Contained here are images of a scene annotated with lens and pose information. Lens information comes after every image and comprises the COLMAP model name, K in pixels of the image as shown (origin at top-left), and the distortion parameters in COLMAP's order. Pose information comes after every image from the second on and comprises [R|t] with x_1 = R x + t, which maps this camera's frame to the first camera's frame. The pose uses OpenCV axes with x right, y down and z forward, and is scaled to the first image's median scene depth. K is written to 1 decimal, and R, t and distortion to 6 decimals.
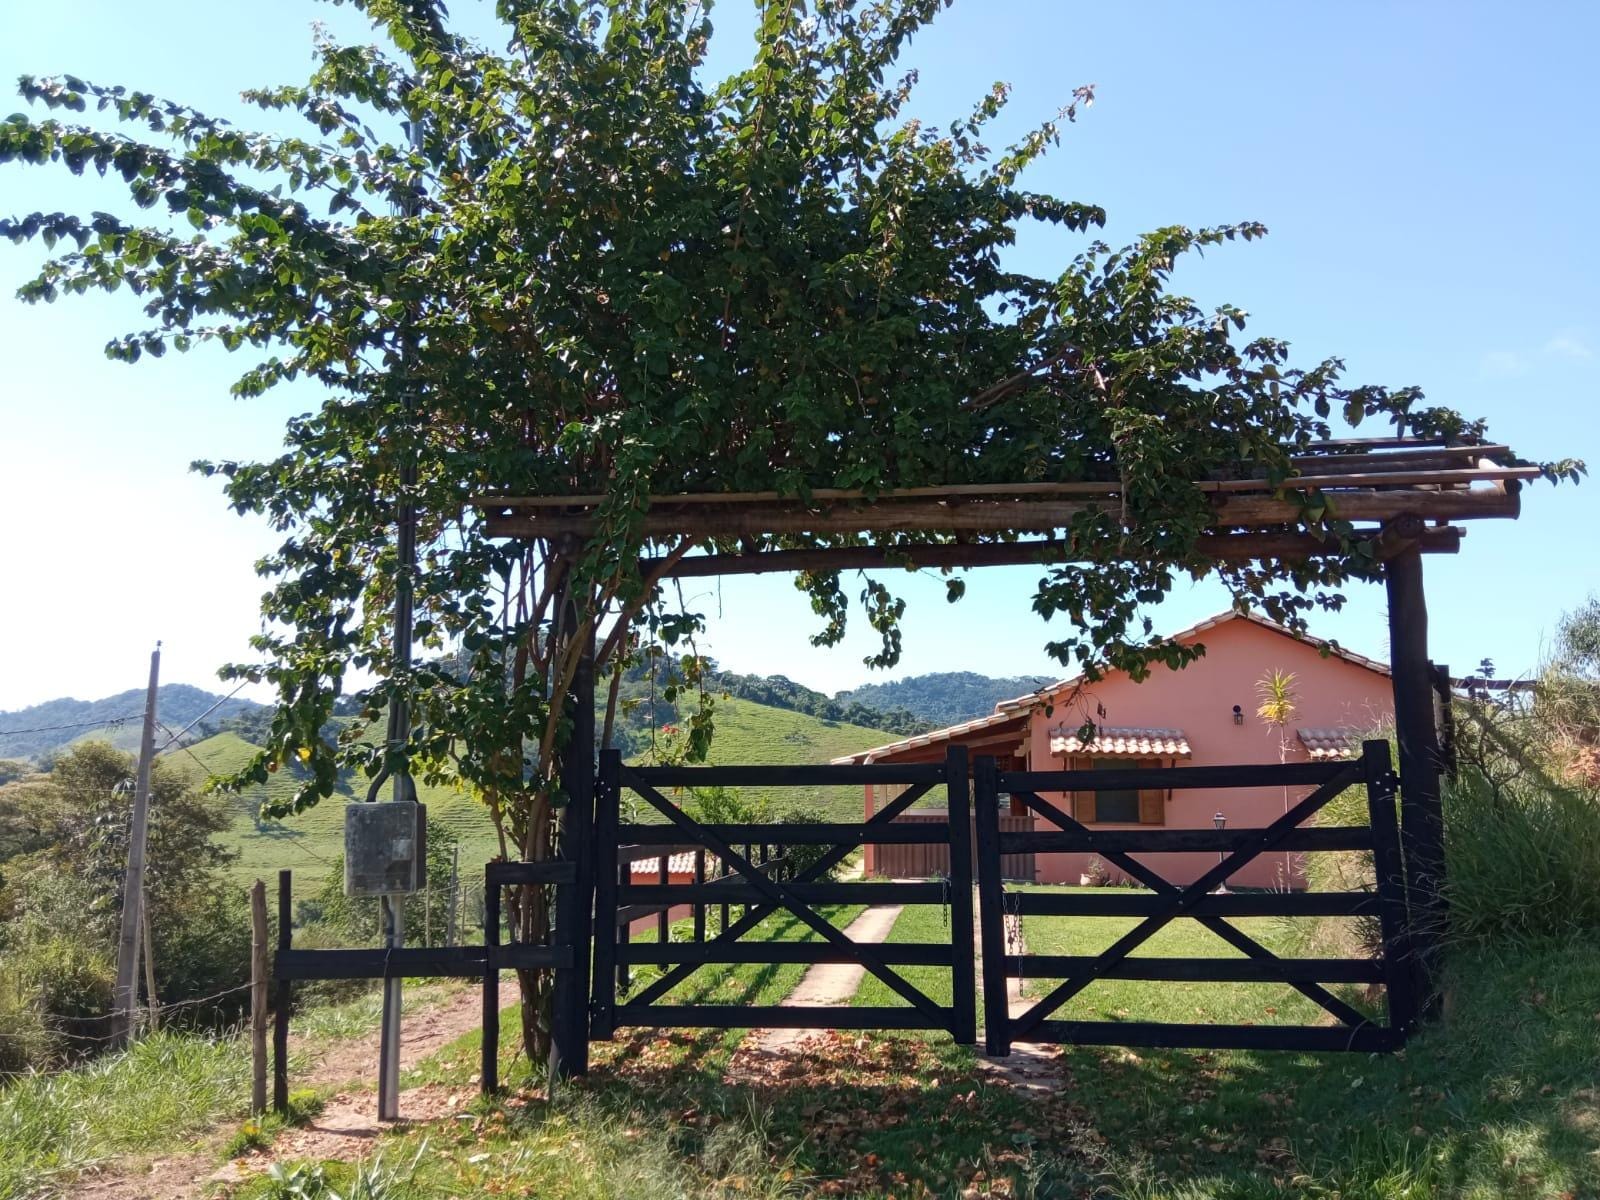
lens RADIAL K [[1300.8, 0, 799.1], [0, 1300.8, 596.3], [0, 0, 1]] dist [0.108796, -0.186585]
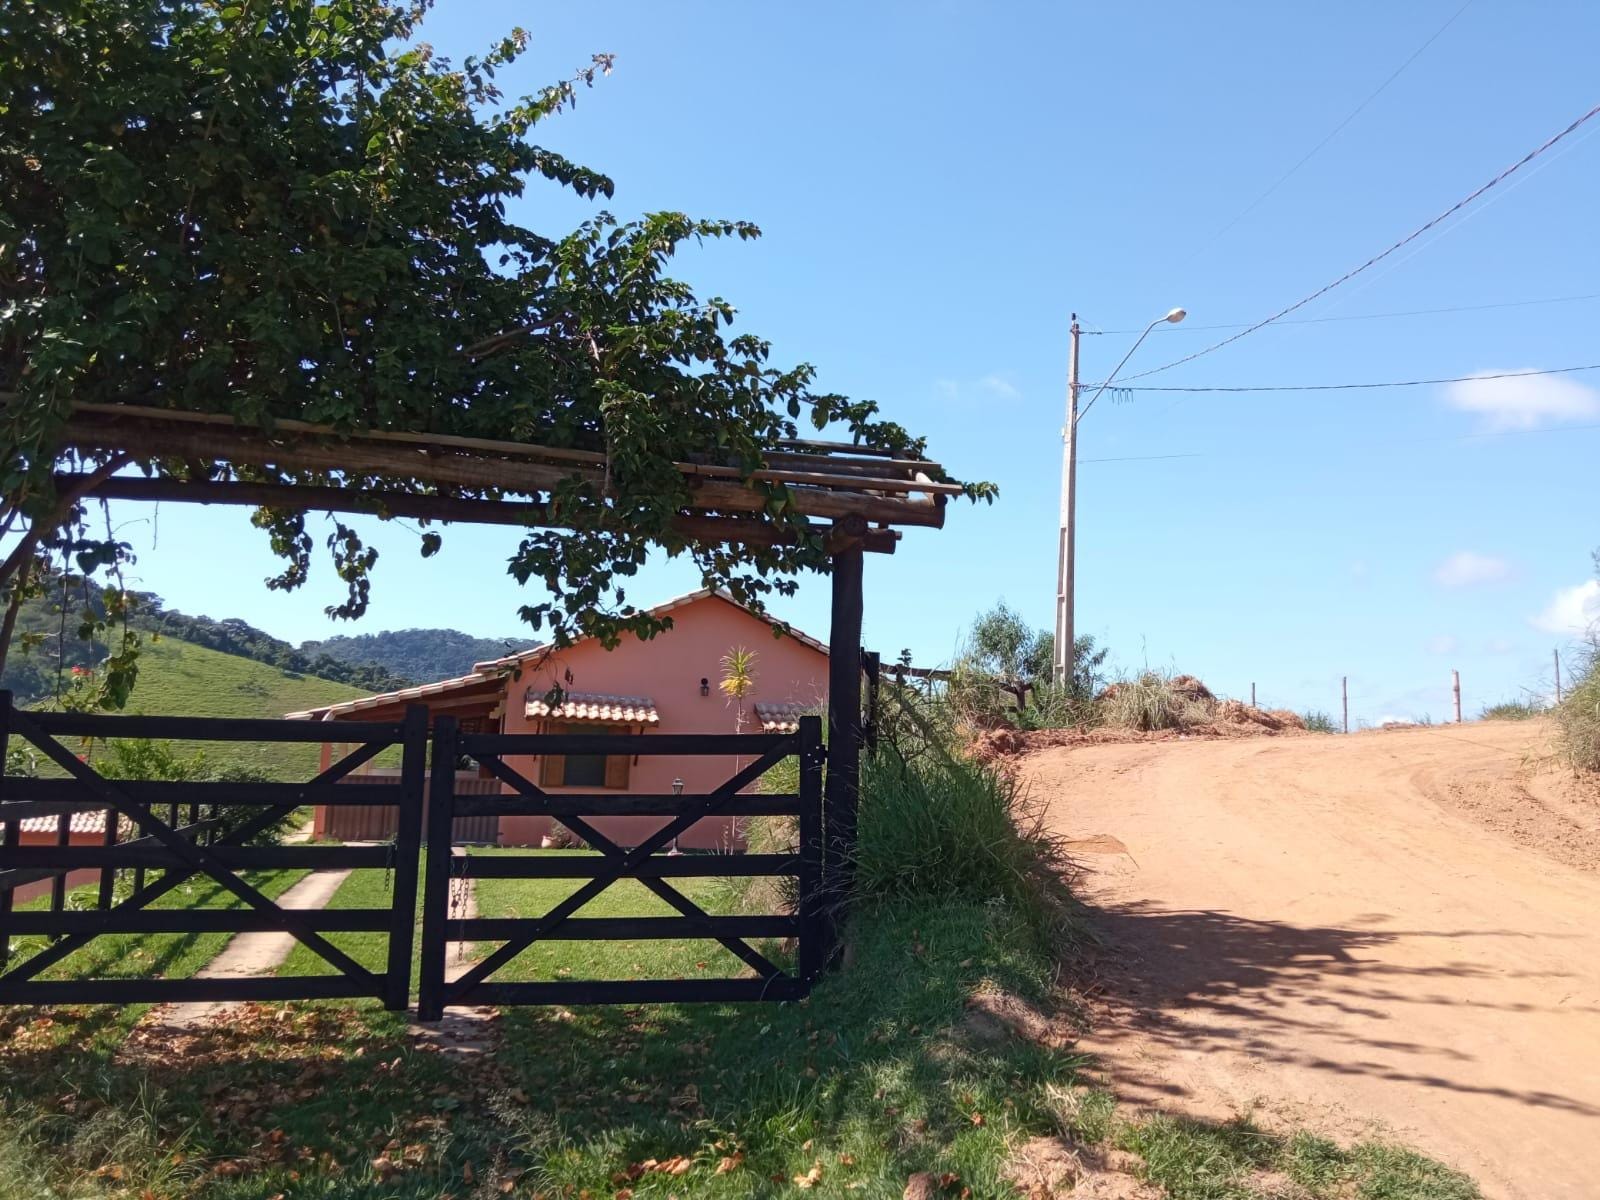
lens RADIAL K [[1300.8, 0, 799.1], [0, 1300.8, 596.3], [0, 0, 1]] dist [0.108796, -0.186585]
pose [[0.923244, 0.080884, 0.375604, 0.010485], [-0.091169, 0.995789, 0.009660, -0.000257], [-0.373241, -0.043162, 0.926730, 0.000914]]
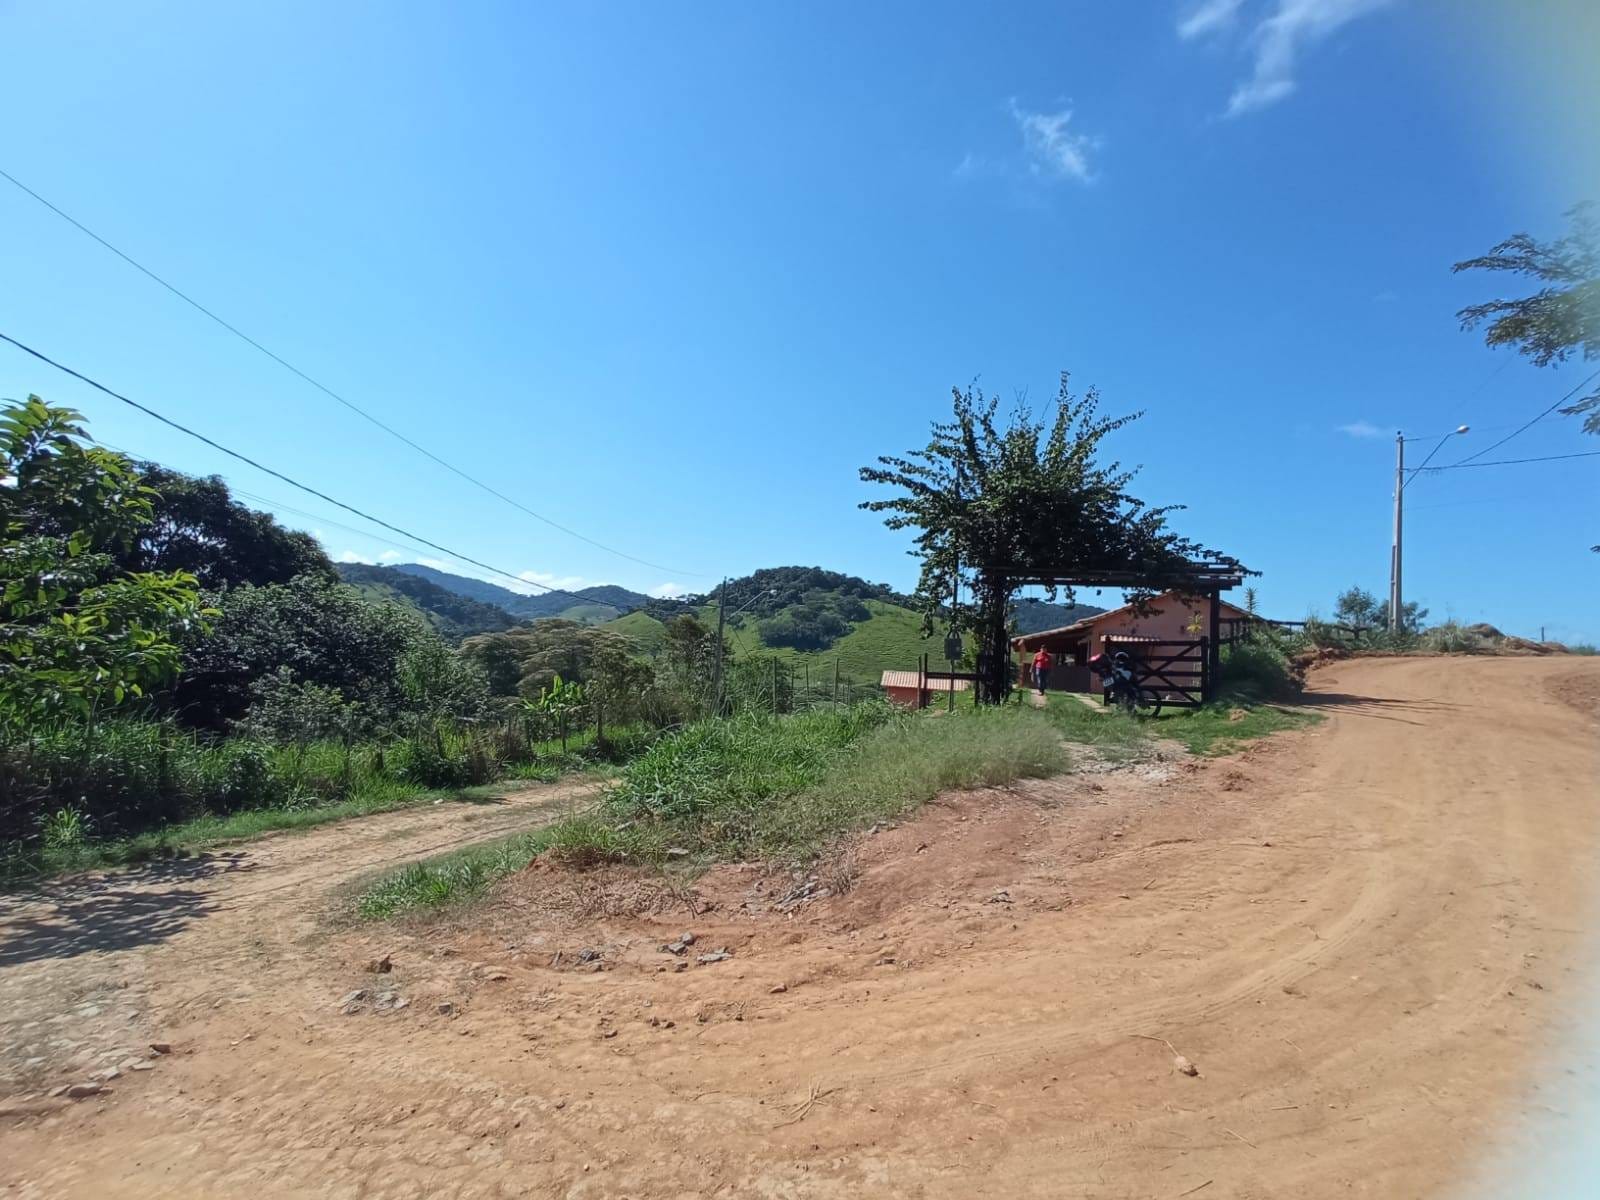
lens RADIAL K [[728.4, 0, 795.9], [0, 728.4, 596.5], [0, 0, 1]] dist [-0.062138, 0.043933]
pose [[0.981114, 0.047657, -0.187469, -0.358299], [-0.035307, 0.997014, 0.068672, -0.109023], [0.190182, -0.060756, 0.979867, -1.270304]]
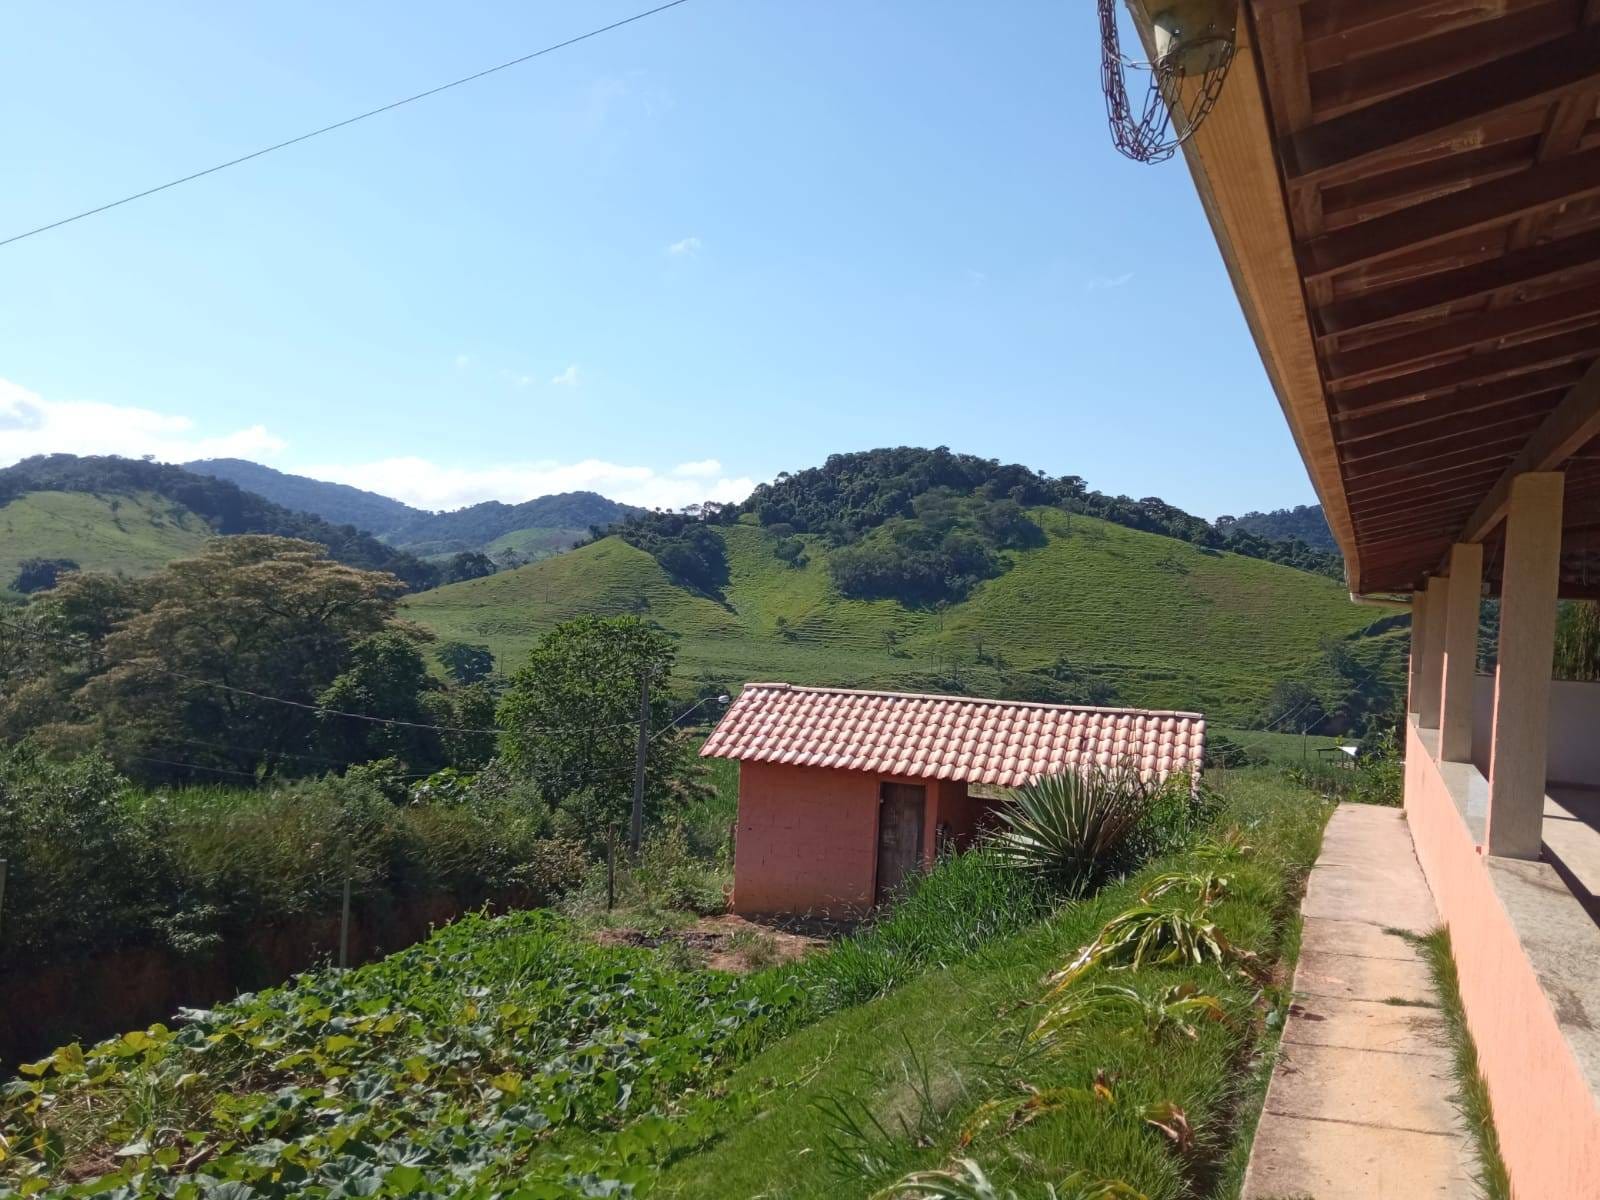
lens RADIAL K [[1300.8, 0, 799.1], [0, 1300.8, 596.3], [0, 0, 1]] dist [0.108796, -0.186585]
pose [[0.960542, 0.049790, -0.273644, 0.094908], [-0.012152, 0.990420, 0.137554, 0.460317], [0.277871, -0.128801, 0.951944, 3.003573]]
